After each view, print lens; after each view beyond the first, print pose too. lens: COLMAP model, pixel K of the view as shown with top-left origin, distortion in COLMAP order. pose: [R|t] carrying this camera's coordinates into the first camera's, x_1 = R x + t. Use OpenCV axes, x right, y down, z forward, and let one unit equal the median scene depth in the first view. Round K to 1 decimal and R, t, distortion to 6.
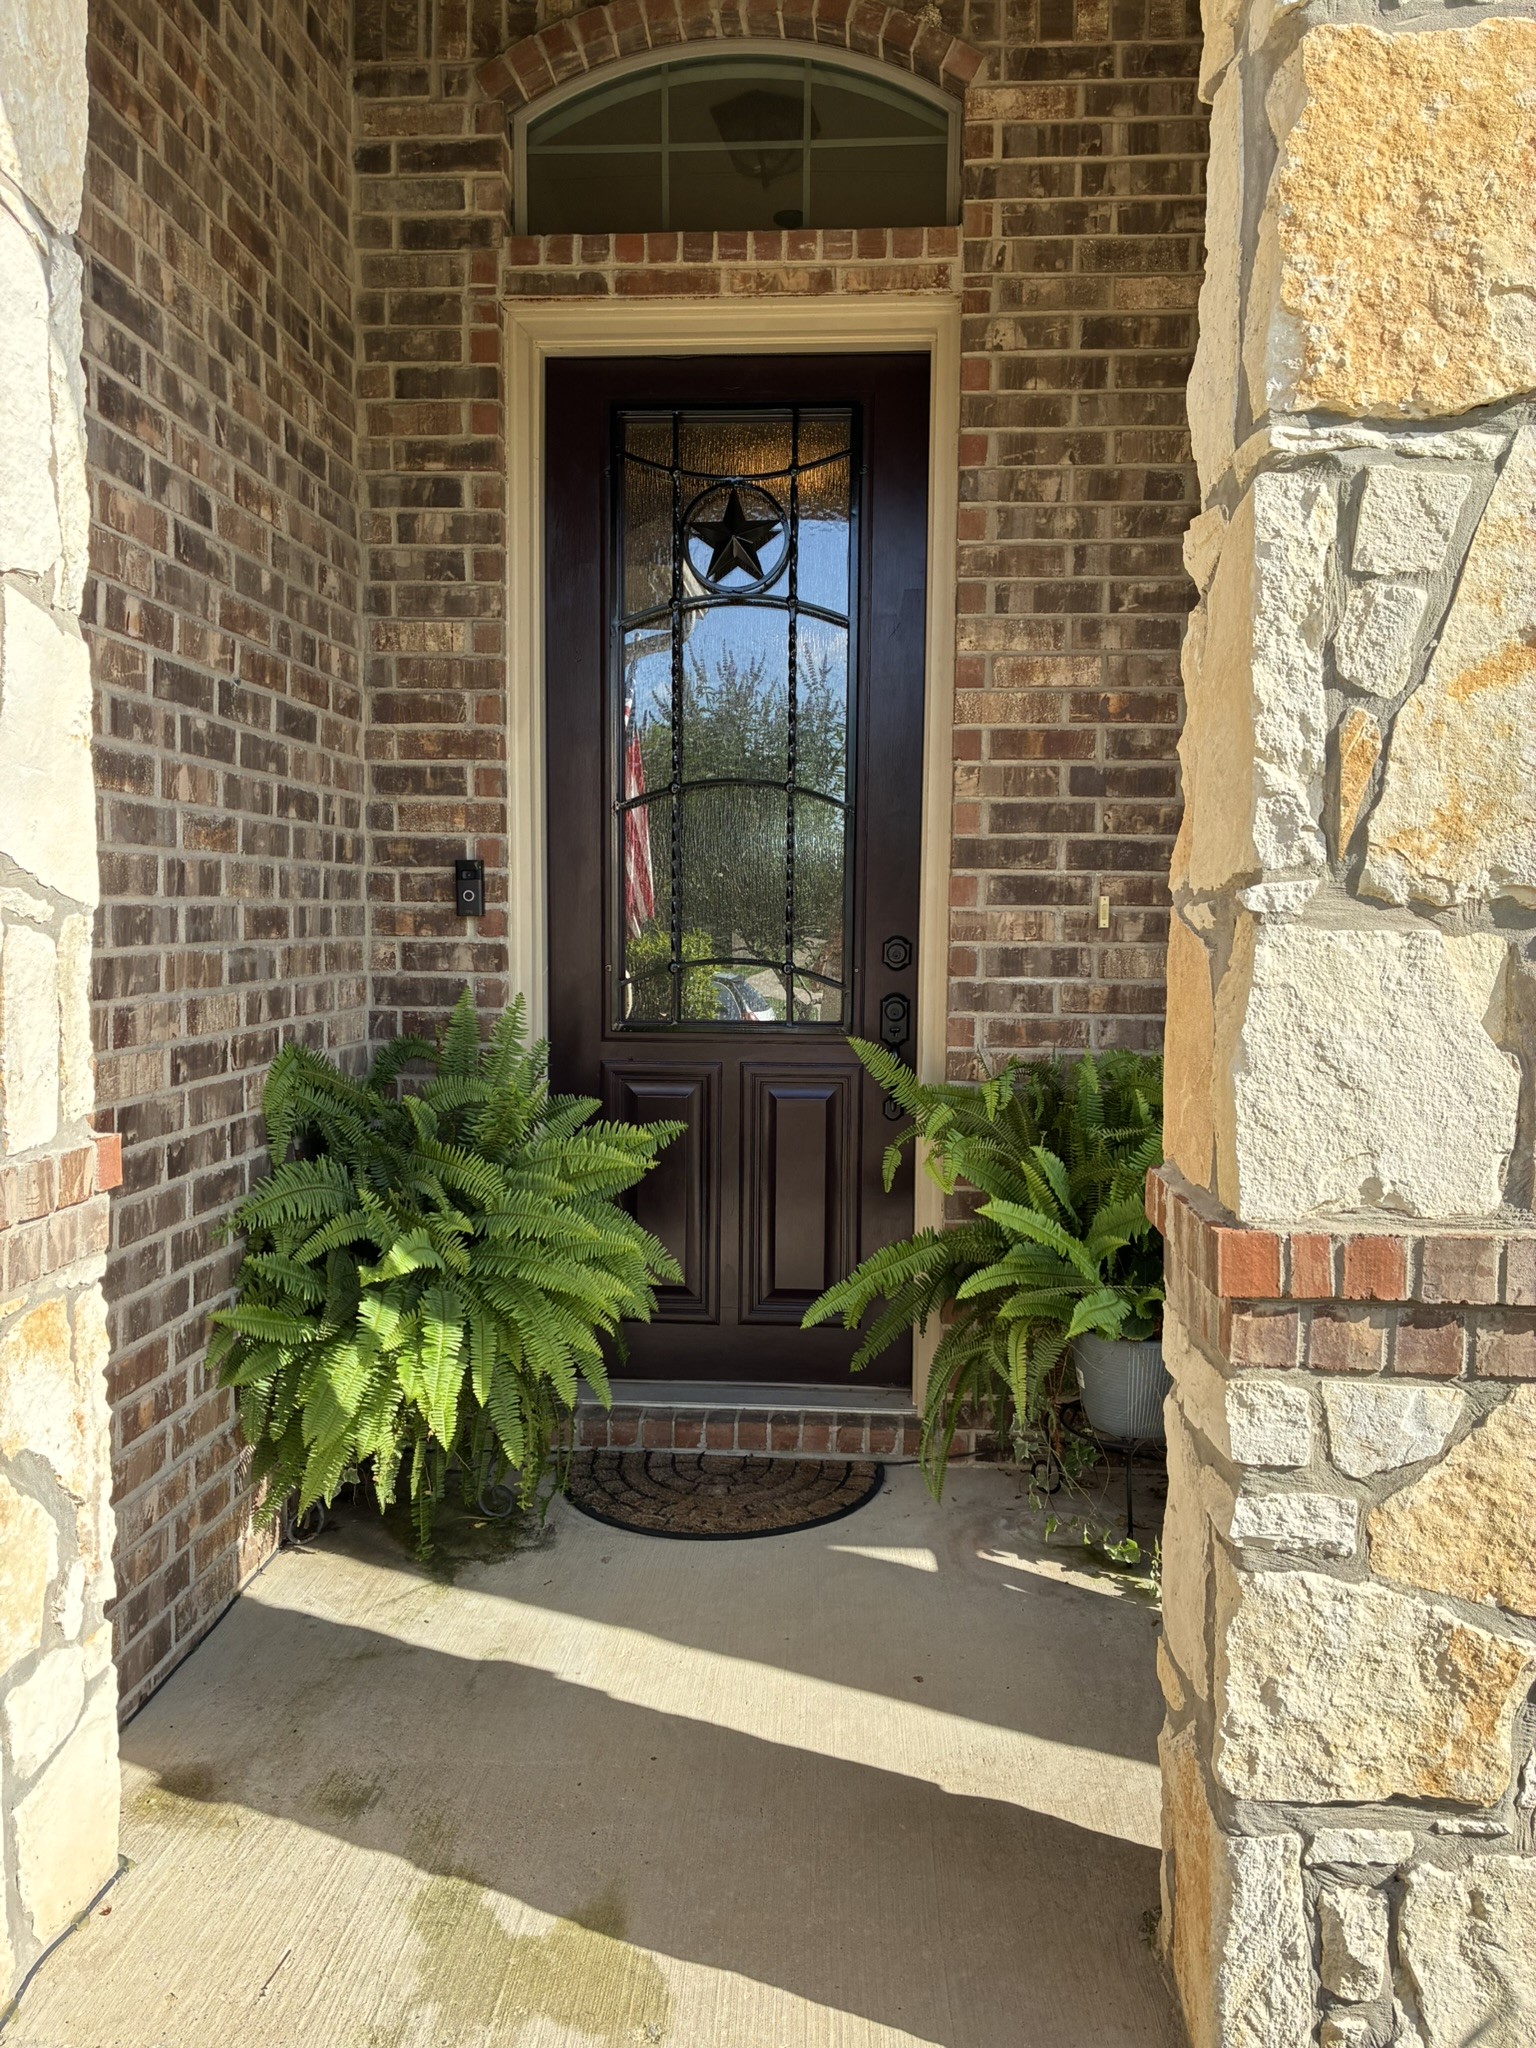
lens RADIAL K [[1558.1, 0, 781.0], [0, 1558.1, 1026.4], [0, 0, 1]] dist [0.036685, -0.033839]
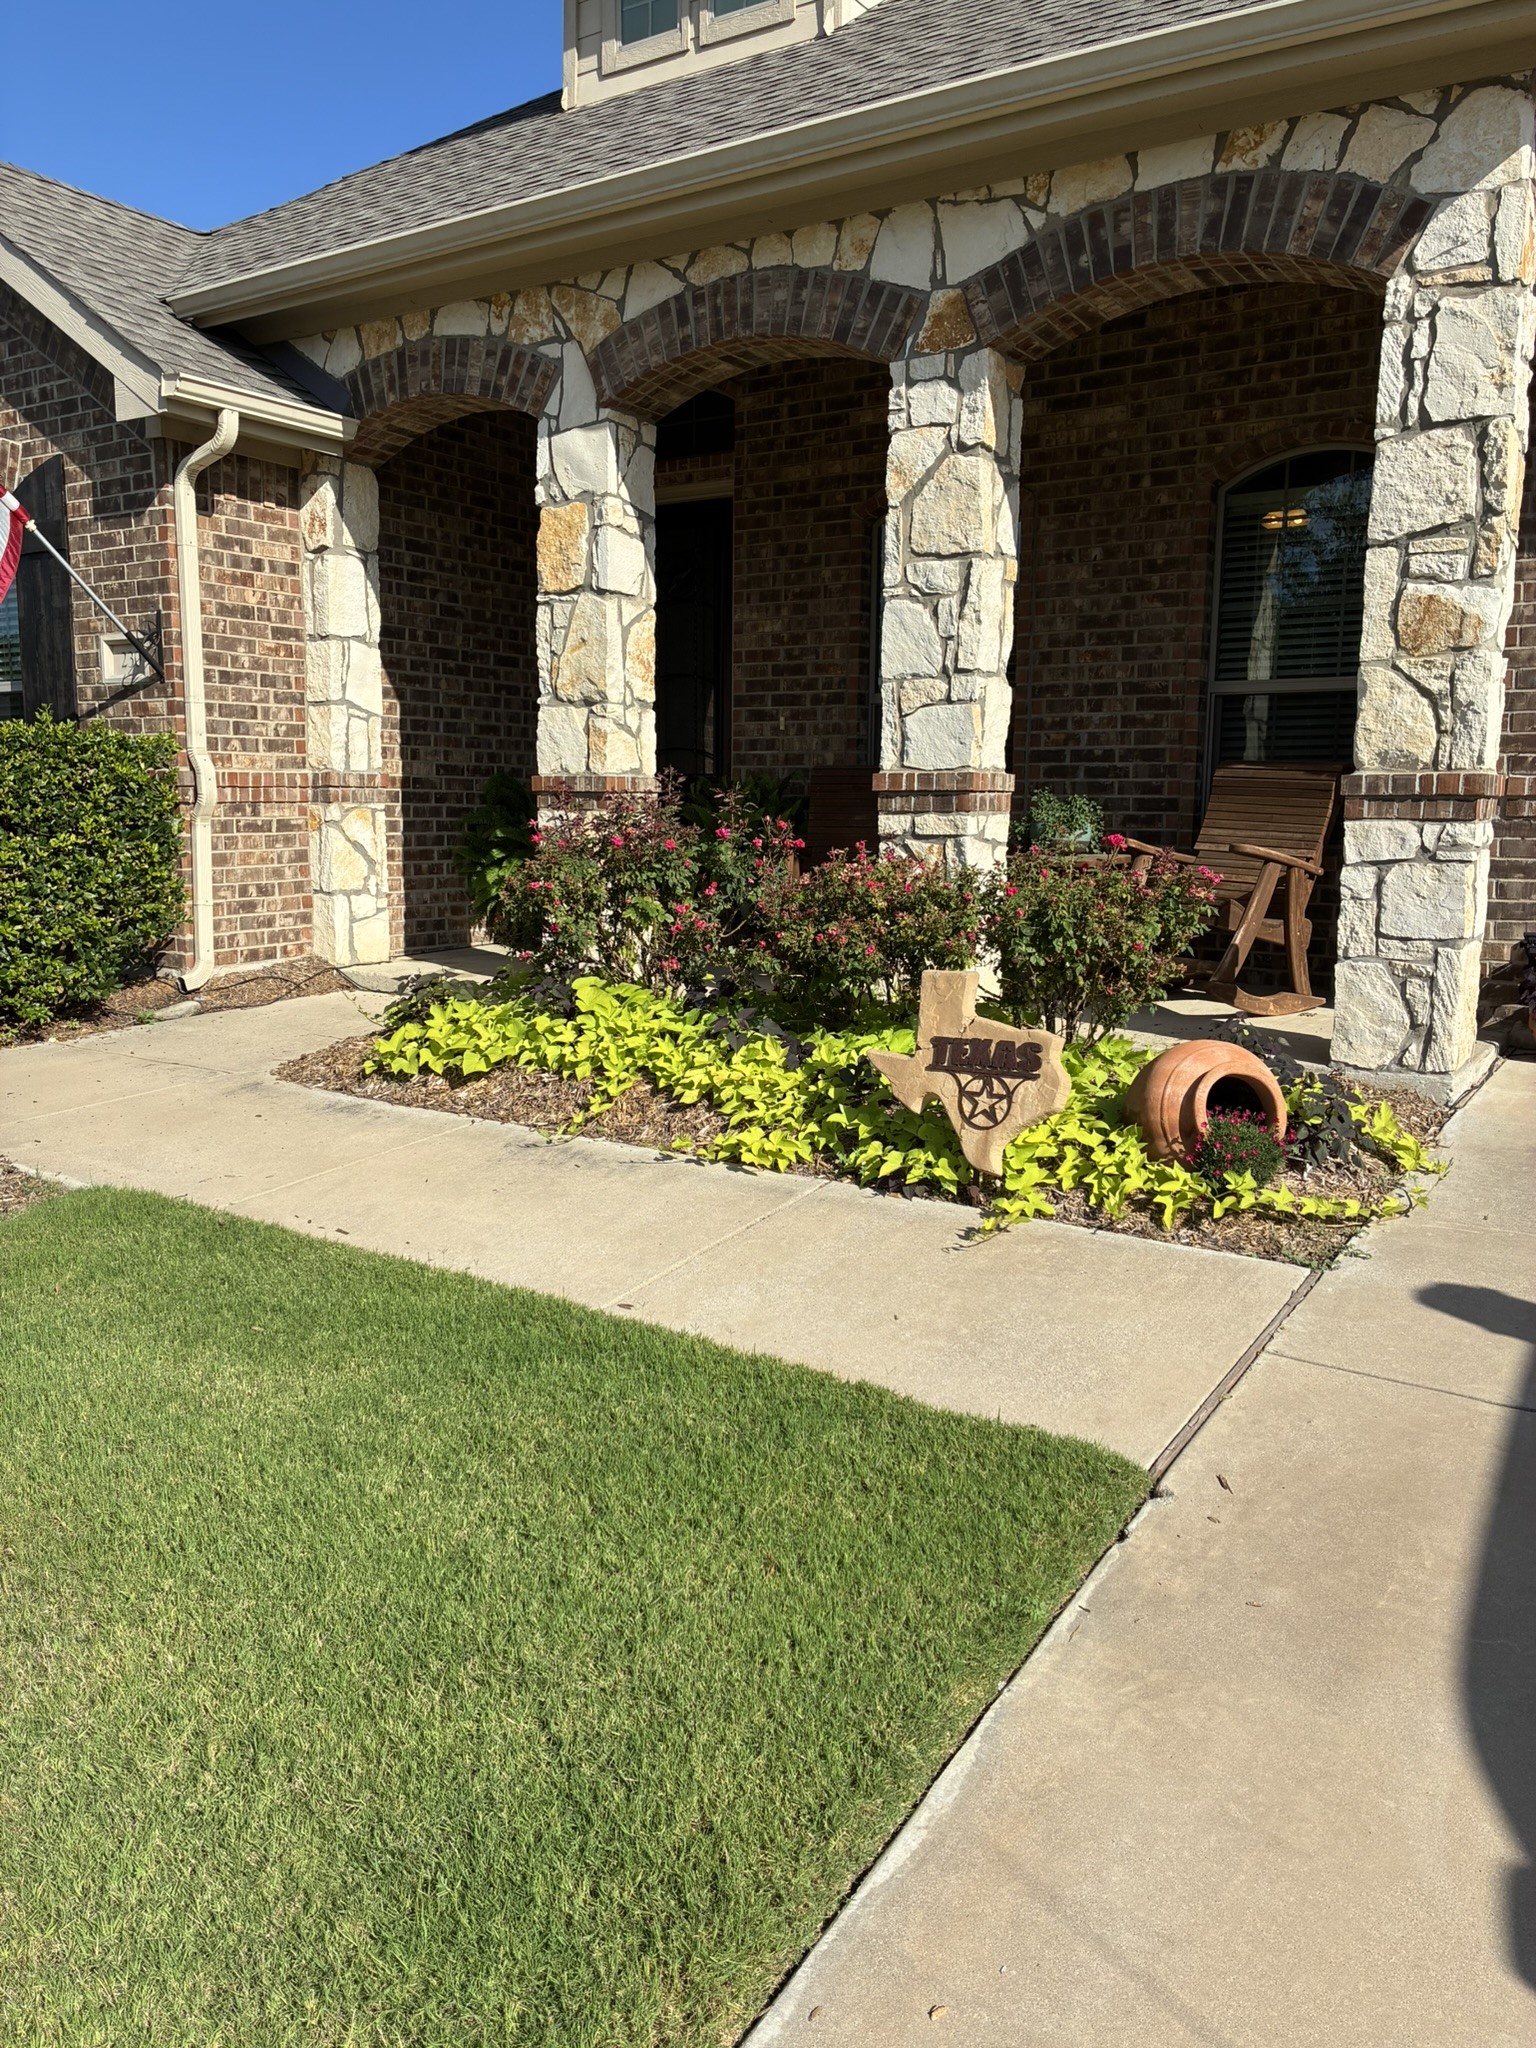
lens RADIAL K [[1558.1, 0, 754.3], [0, 1558.1, 1027.8], [0, 0, 1]] dist [0.036685, -0.033839]
pose [[0.869568, 0.071516, -0.488607, 1.829345], [-0.039340, 0.996345, 0.075820, 0.288873], [0.492243, -0.046709, 0.869204, -1.558867]]
